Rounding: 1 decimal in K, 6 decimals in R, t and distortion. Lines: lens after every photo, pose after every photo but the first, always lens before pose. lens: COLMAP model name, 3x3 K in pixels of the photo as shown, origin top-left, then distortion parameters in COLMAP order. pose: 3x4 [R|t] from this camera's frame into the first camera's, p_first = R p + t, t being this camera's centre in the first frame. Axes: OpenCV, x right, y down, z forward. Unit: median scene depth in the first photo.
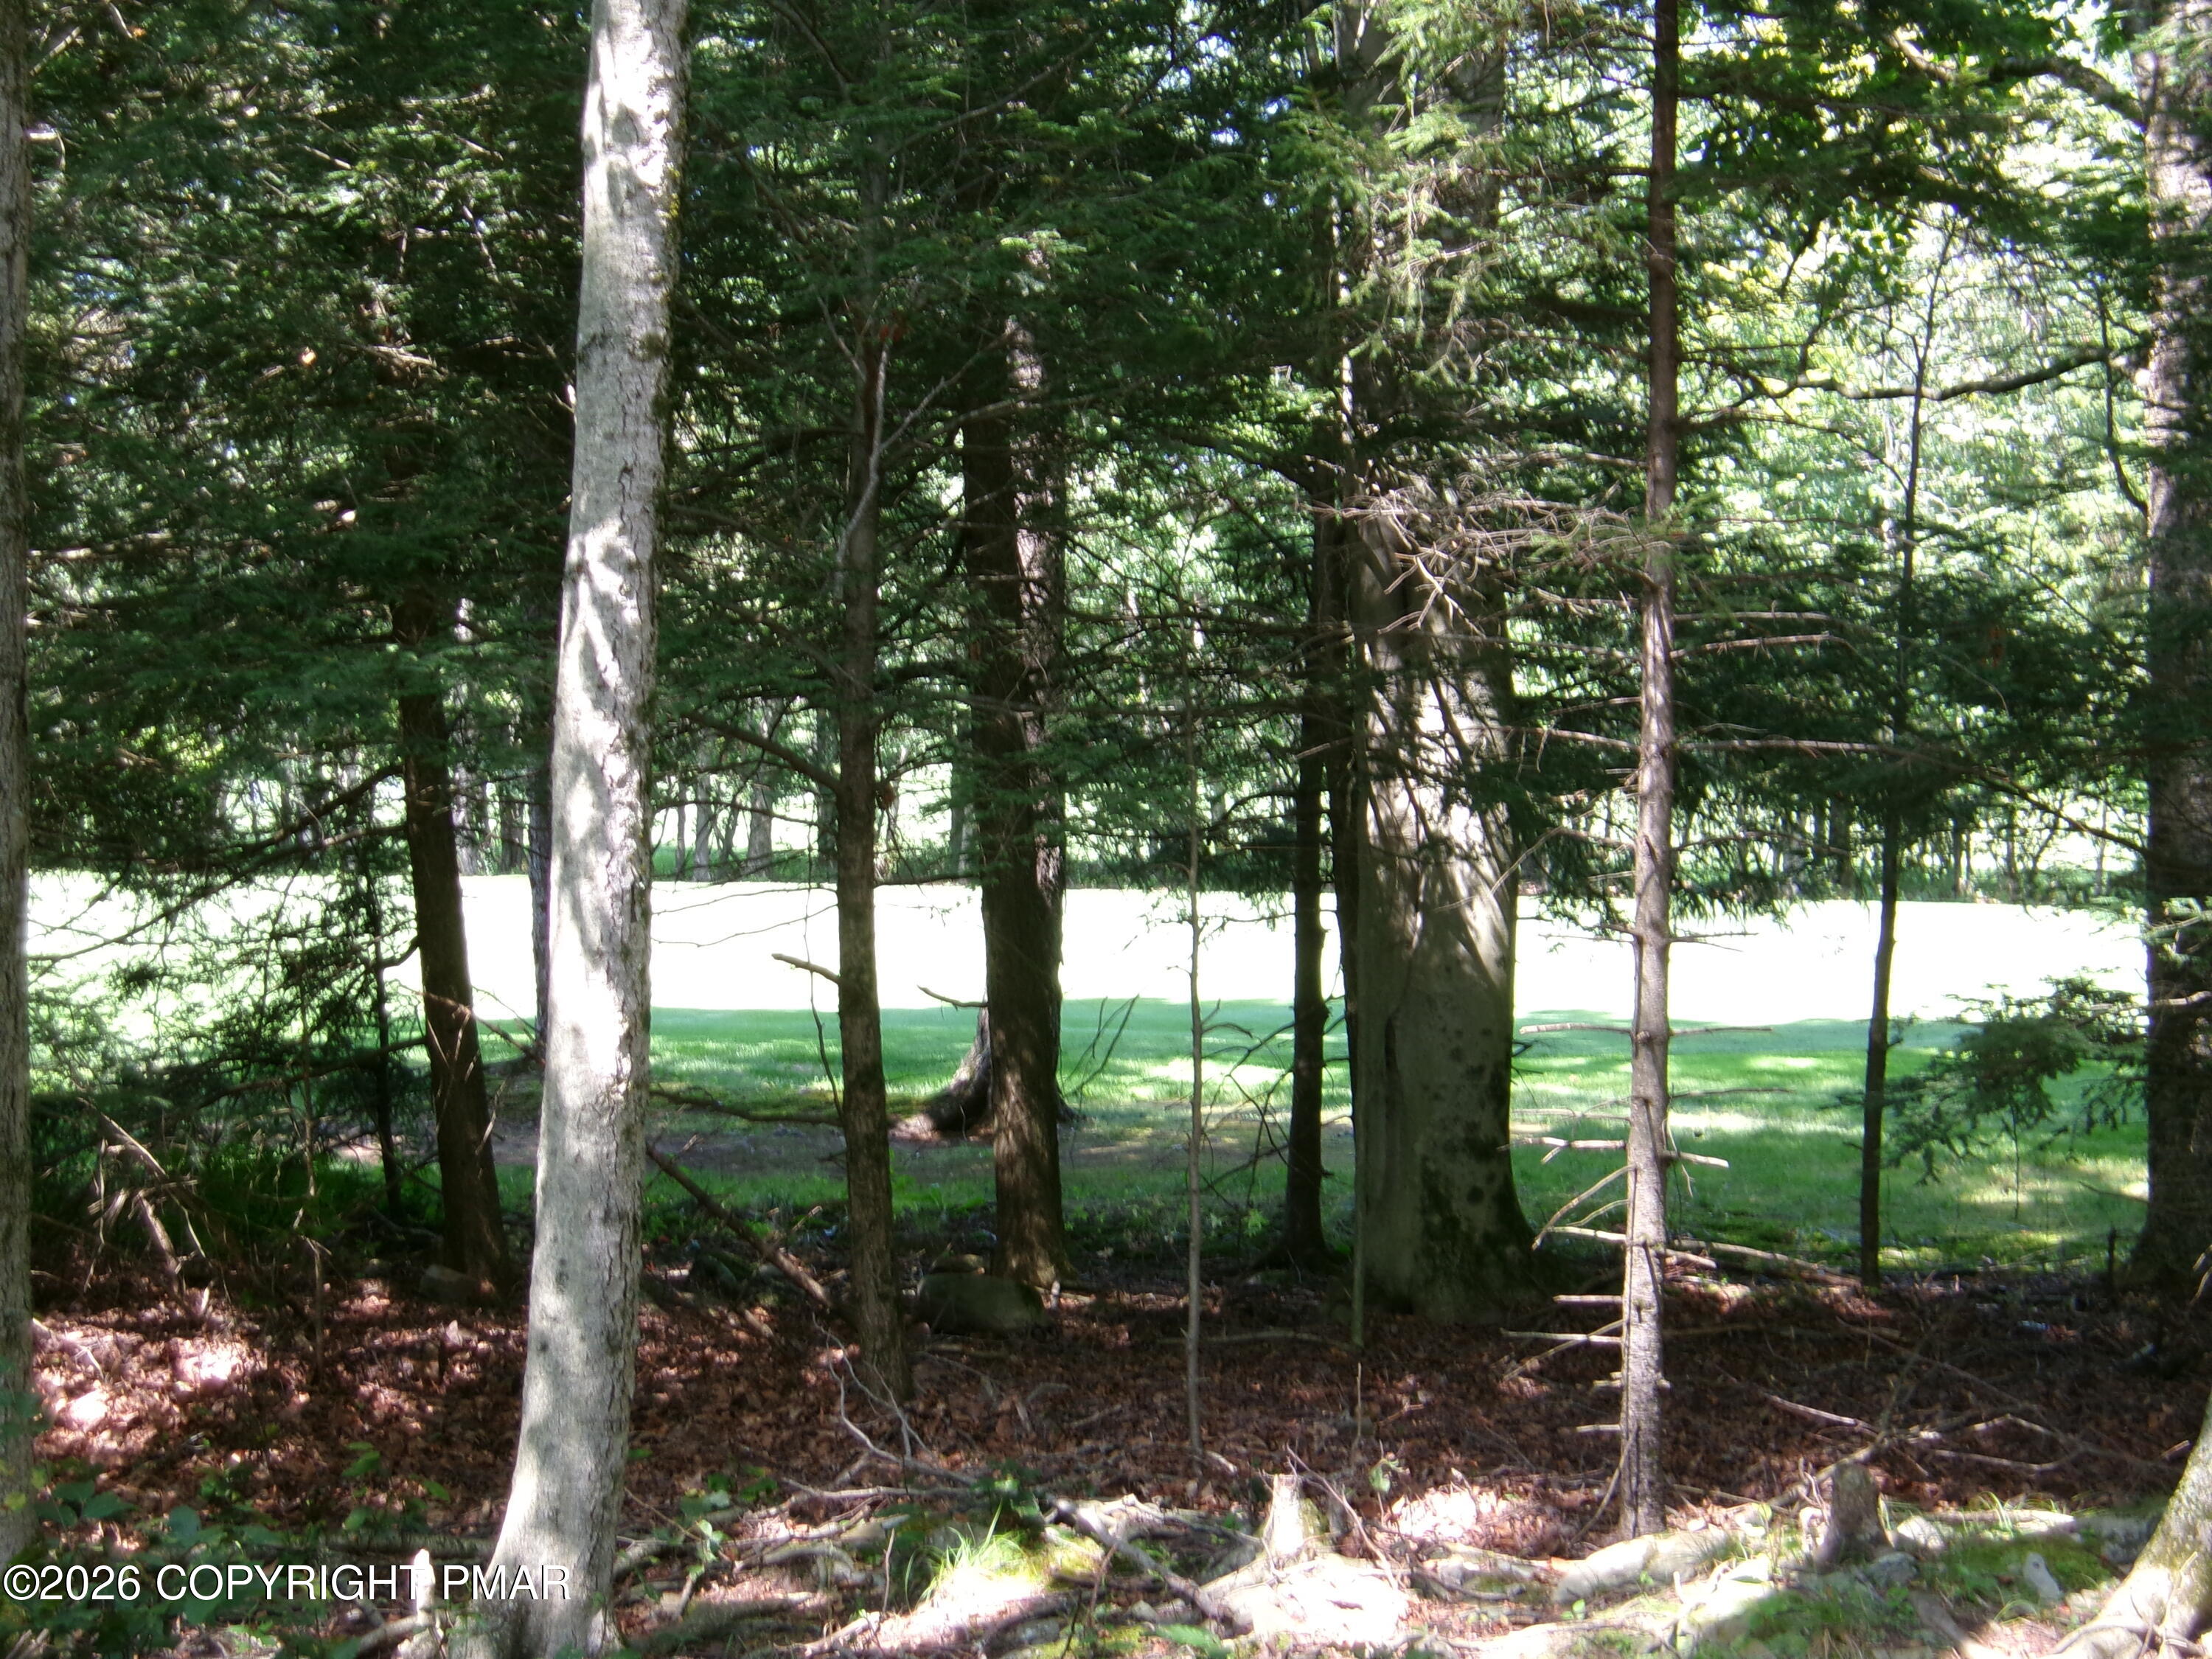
lens RADIAL K [[4059.2, 0, 1106.0], [0, 4059.2, 829.5], [0, 0, 1]] dist [-0.034956, -0.249161]
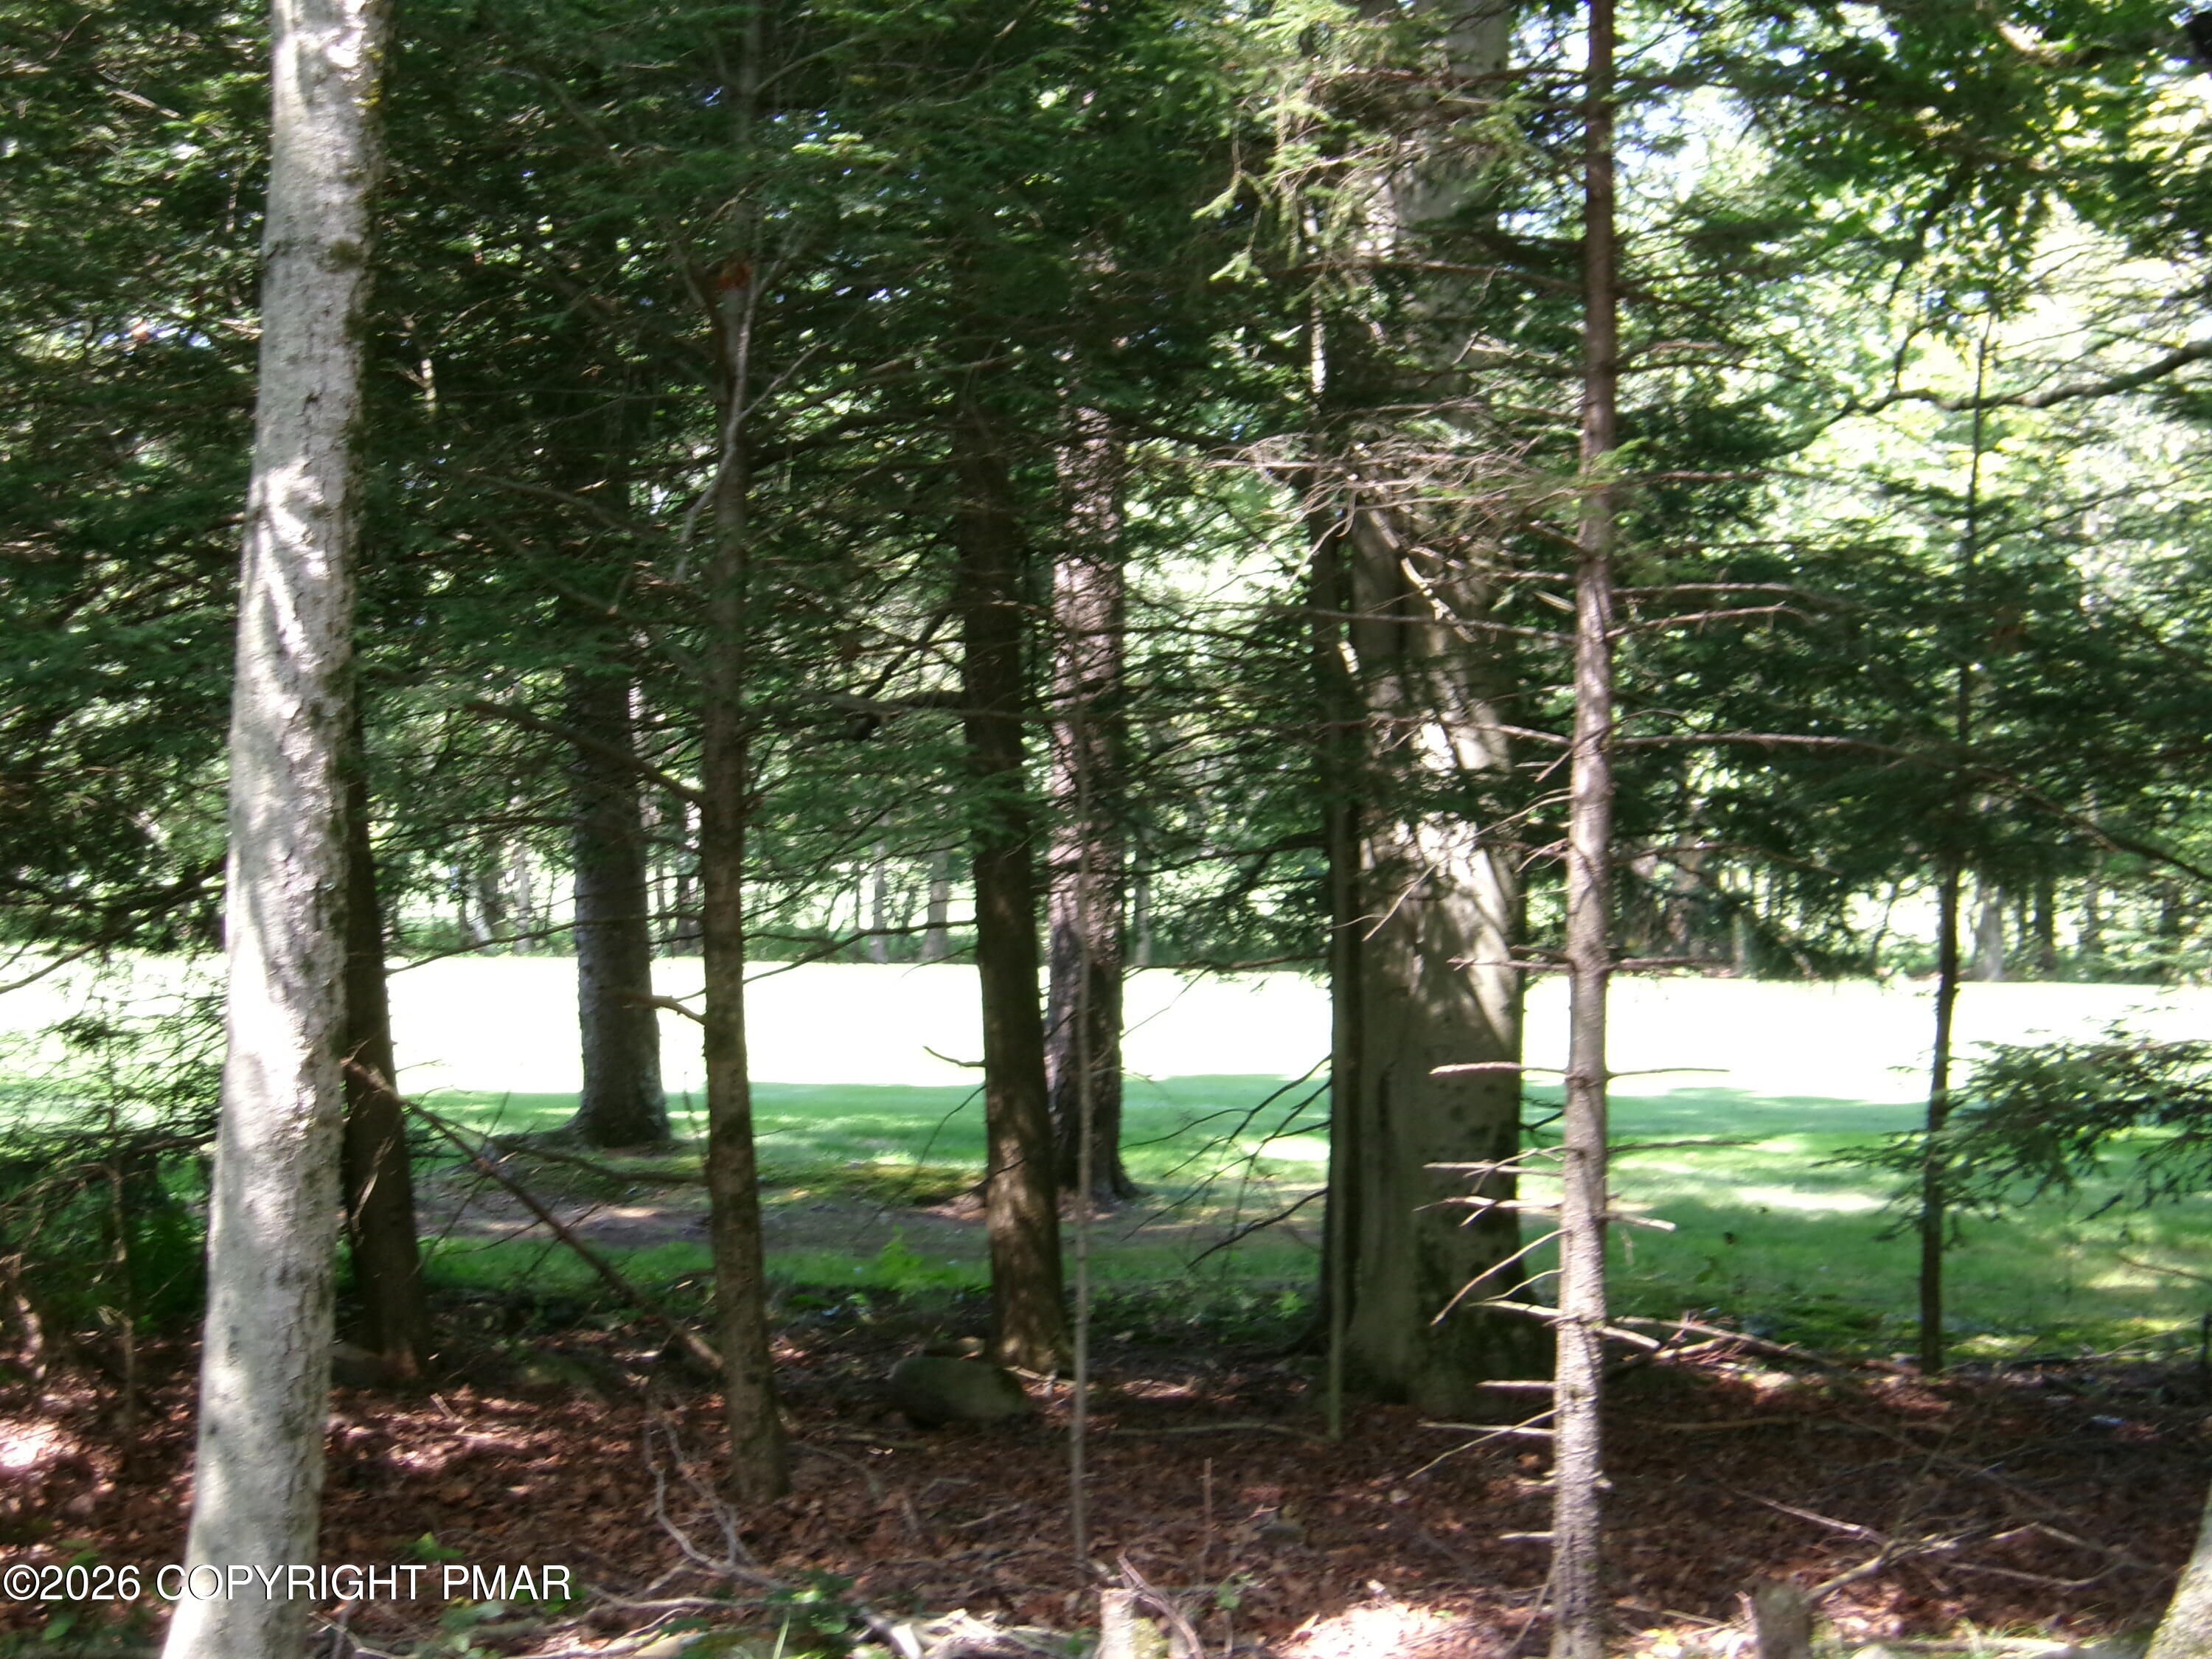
lens RADIAL K [[4059.2, 0, 1106.0], [0, 4059.2, 829.5], [0, 0, 1]] dist [-0.034956, -0.249161]
pose [[0.998546, -0.001286, -0.053886, 0.078937], [0.000069, 0.999745, -0.022576, 0.017693], [0.053901, 0.022539, 0.998292, 0.135866]]
